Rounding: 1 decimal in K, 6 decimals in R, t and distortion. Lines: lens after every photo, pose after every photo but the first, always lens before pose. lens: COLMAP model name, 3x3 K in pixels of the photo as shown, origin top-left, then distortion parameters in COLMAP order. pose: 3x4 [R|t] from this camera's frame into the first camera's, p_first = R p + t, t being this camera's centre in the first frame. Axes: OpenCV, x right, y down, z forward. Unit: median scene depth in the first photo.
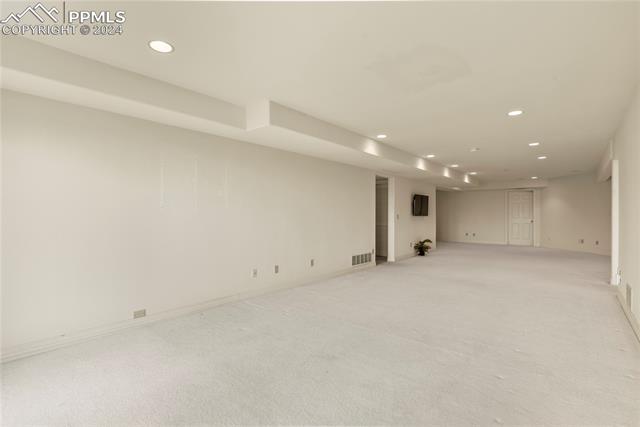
lens RADIAL K [[312.5, 0, 319.2], [0, 312.5, 214.0], [0, 0, 1]] dist [-0.011338, -0.005035]
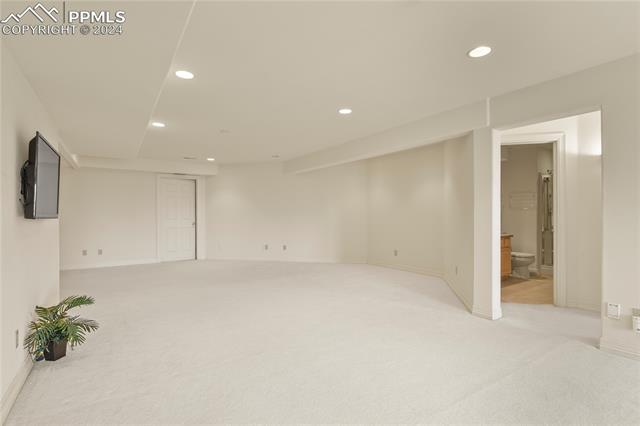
lens RADIAL K [[312.5, 0, 316.0], [0, 312.5, 211.9], [0, 0, 1]] dist [-0.011338, -0.005035]
pose [[0.280011, 0.001291, 0.959996, 0.102492], [0.001258, 0.999998, -0.001711, -0.001037], [-0.959996, 0.001687, 0.280009, 0.581624]]
